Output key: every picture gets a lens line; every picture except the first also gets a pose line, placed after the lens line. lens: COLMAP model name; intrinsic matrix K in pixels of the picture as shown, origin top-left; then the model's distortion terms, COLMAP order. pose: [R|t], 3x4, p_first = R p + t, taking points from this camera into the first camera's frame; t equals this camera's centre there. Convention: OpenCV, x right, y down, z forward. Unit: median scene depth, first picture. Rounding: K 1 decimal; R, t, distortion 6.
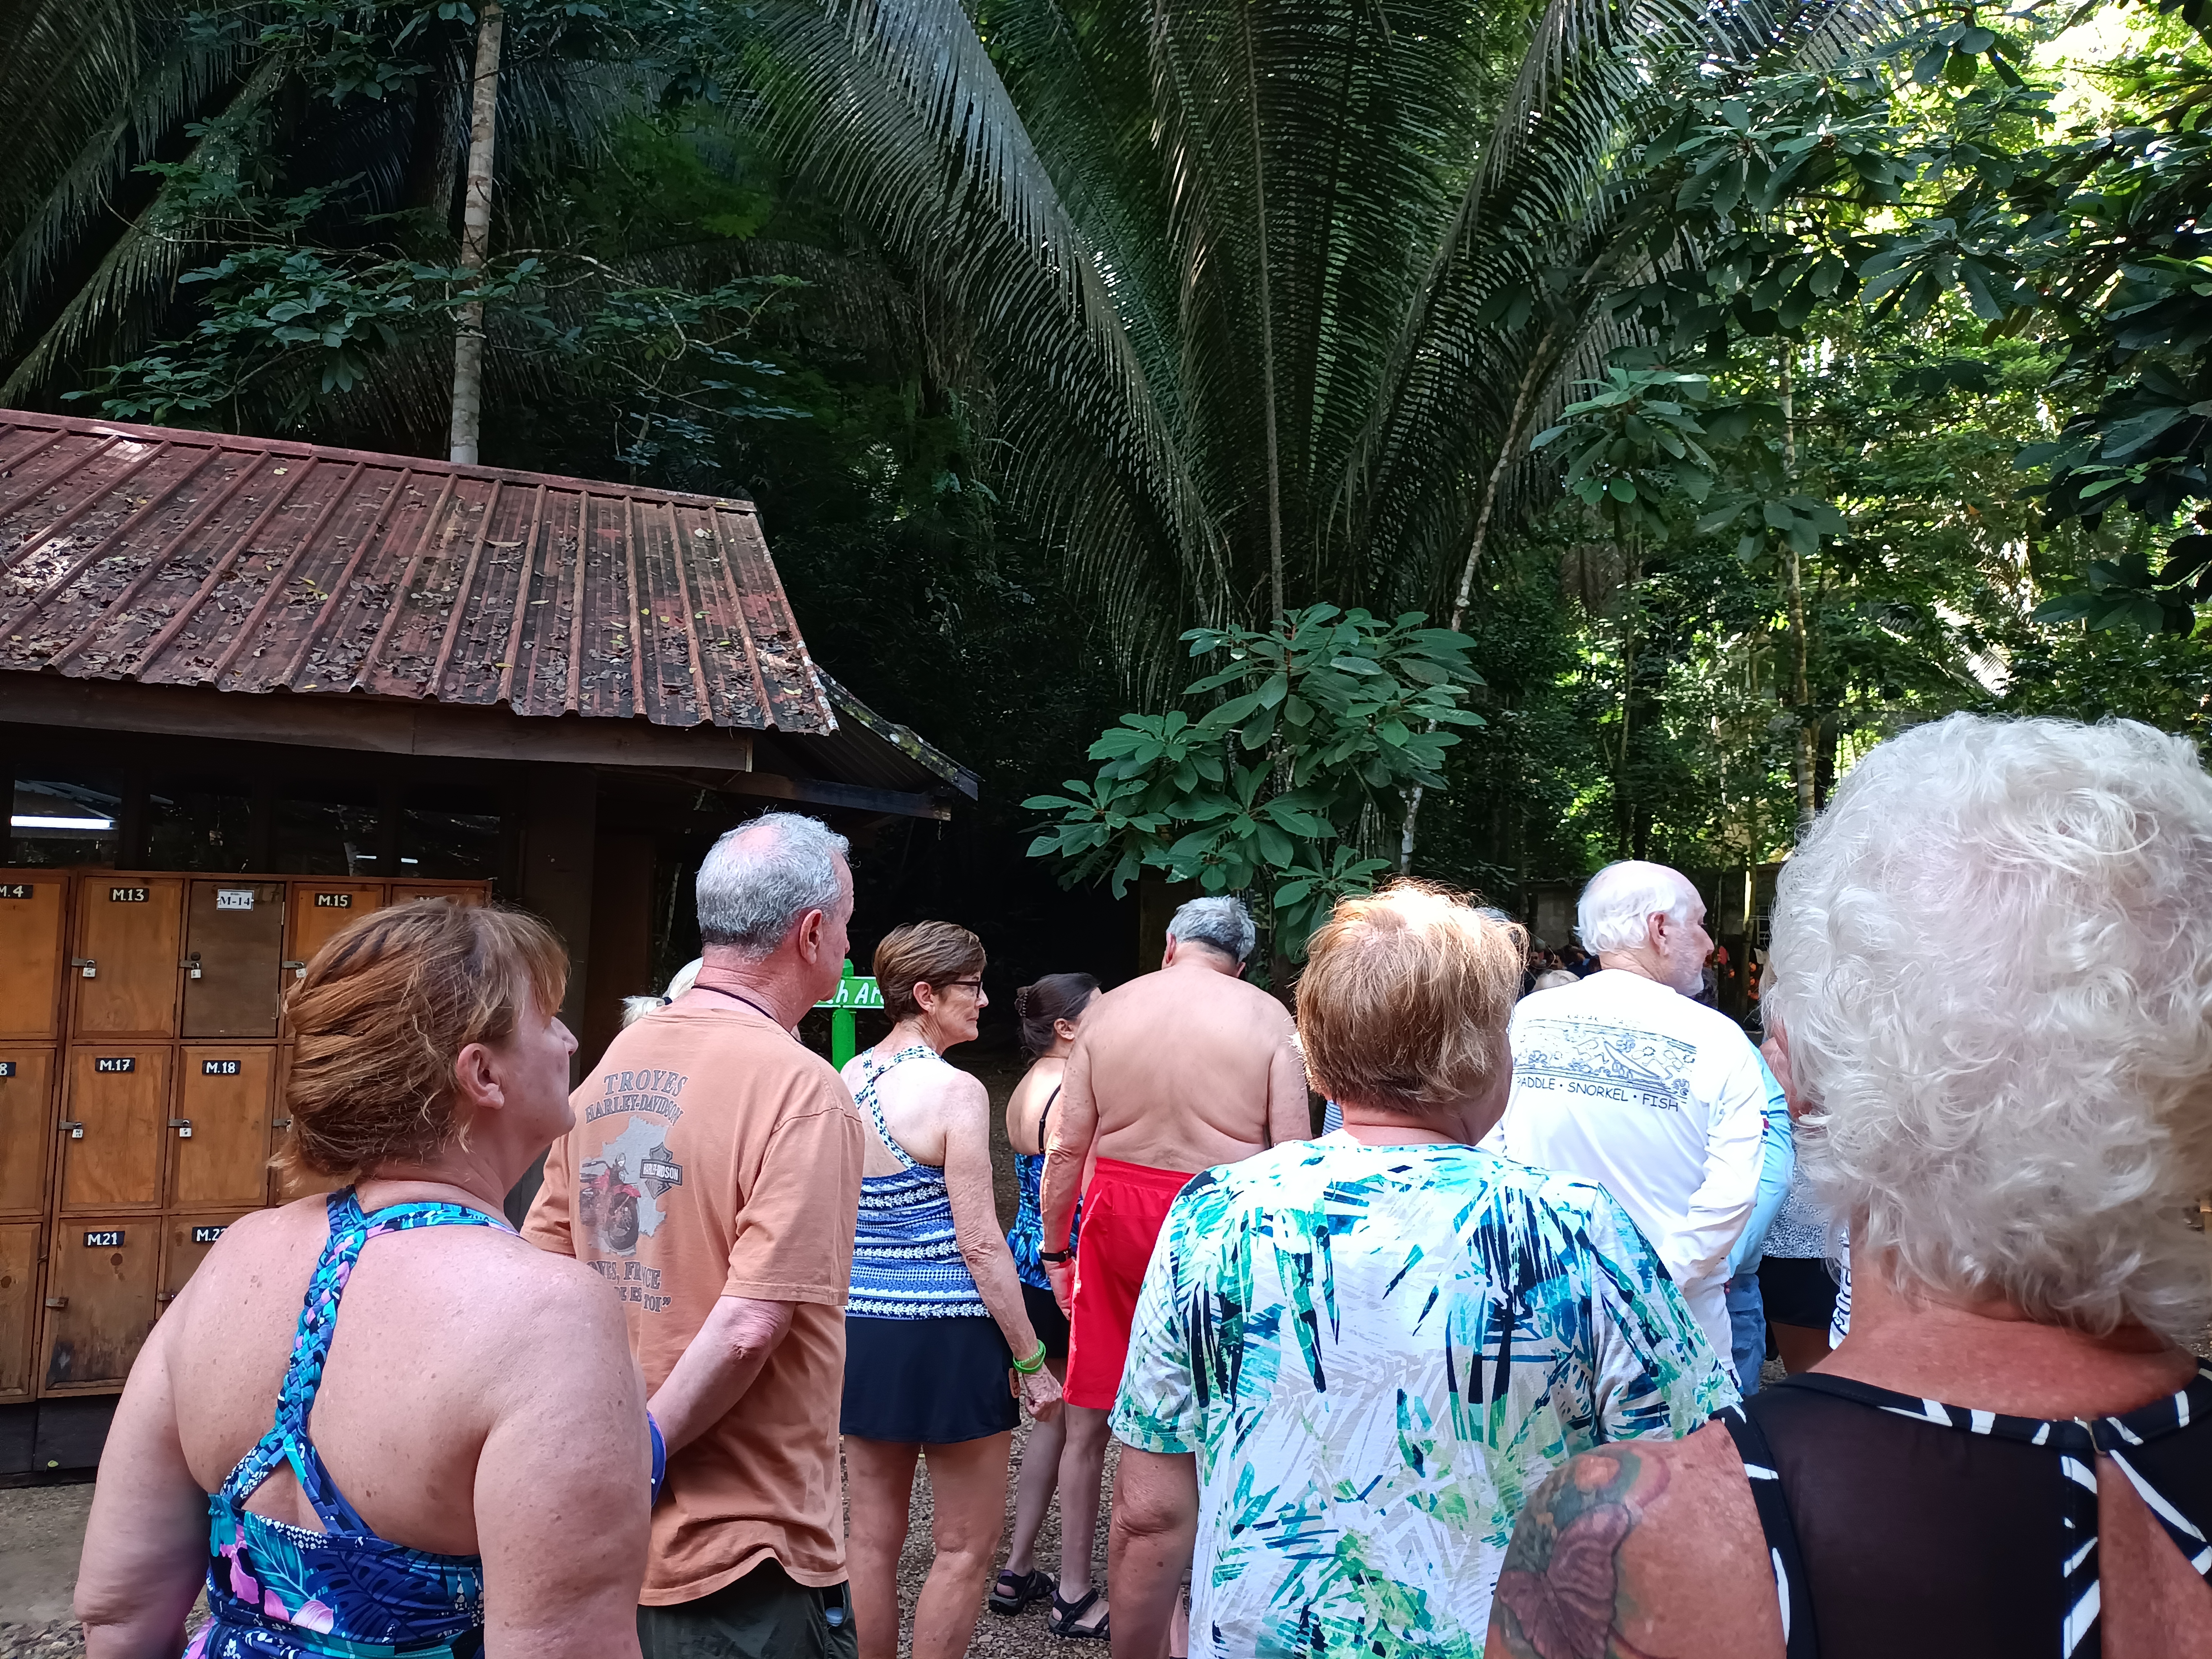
lens RADIAL K [[1768.5, 0, 1100.8], [0, 1768.5, 842.9], [0, 0, 1]] dist [0.016887, 0.008600]
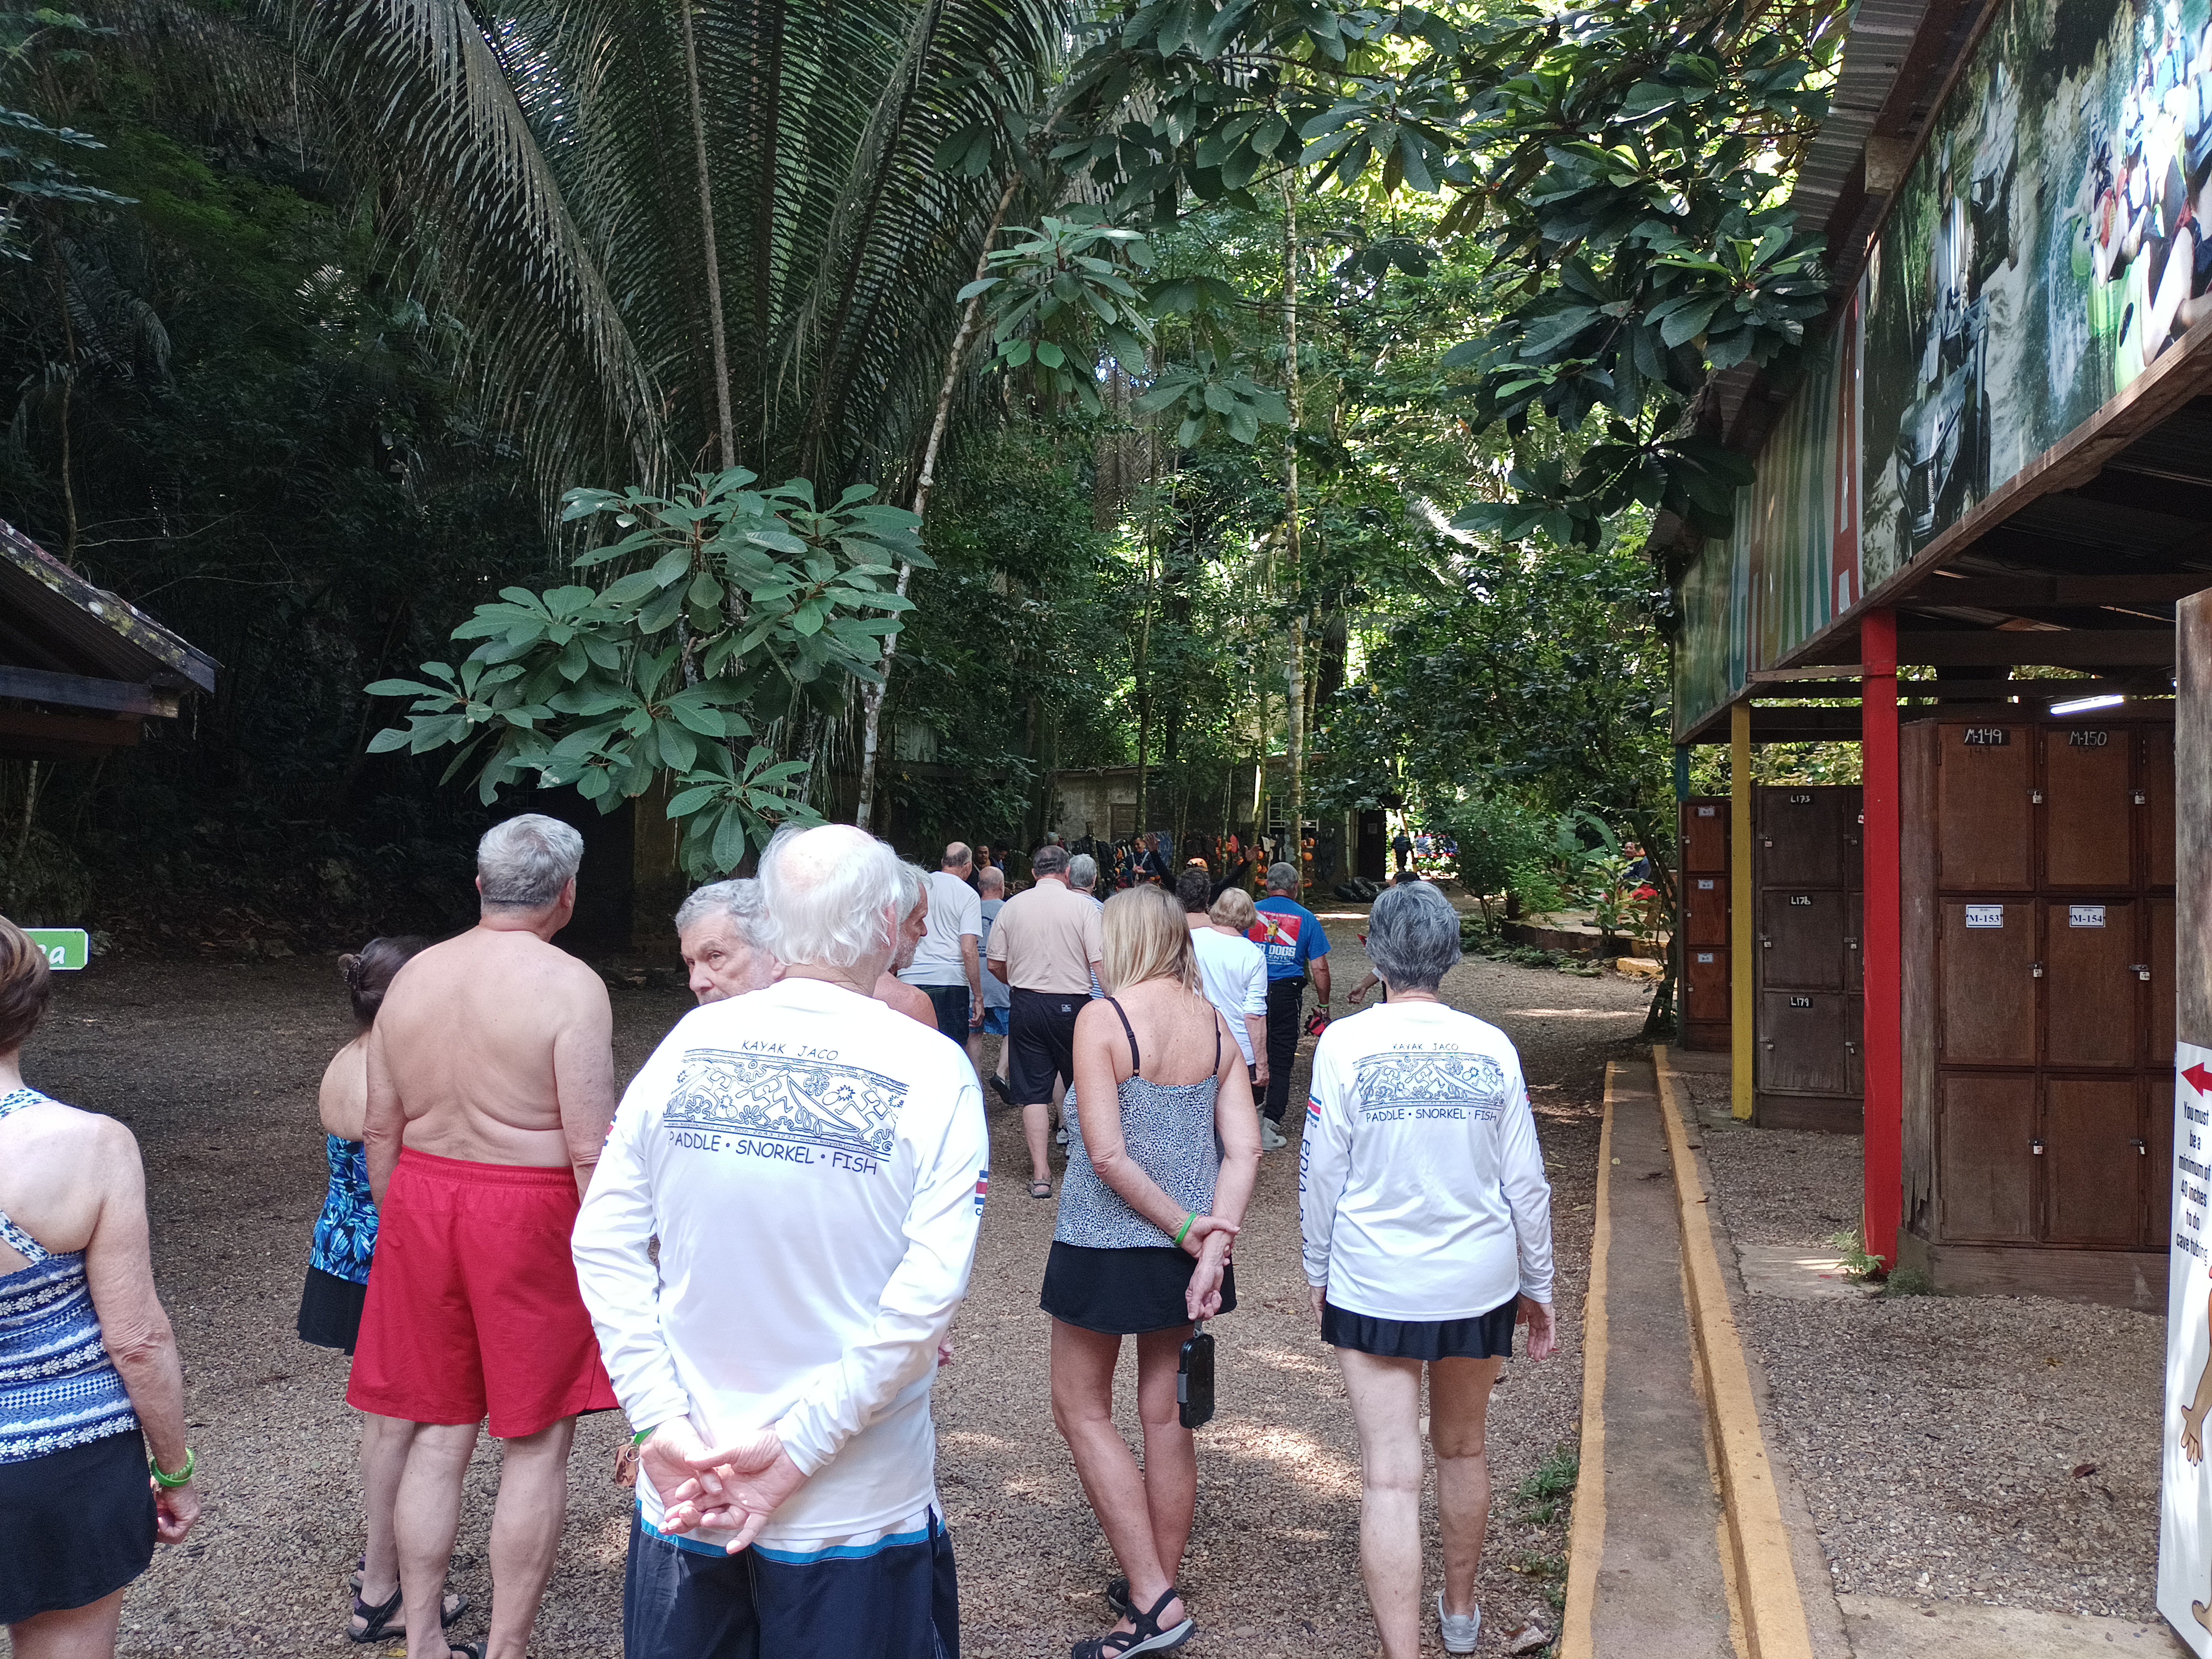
lens RADIAL K [[1768.5, 0, 1106.7], [0, 1768.5, 812.5], [0, 0, 1]] dist [0.016887, 0.008600]
pose [[0.967604, 0.009932, 0.252277, 0.082048], [-0.022776, 0.998586, 0.048044, -0.012324], [-0.251443, -0.052233, 0.966462, 0.100275]]
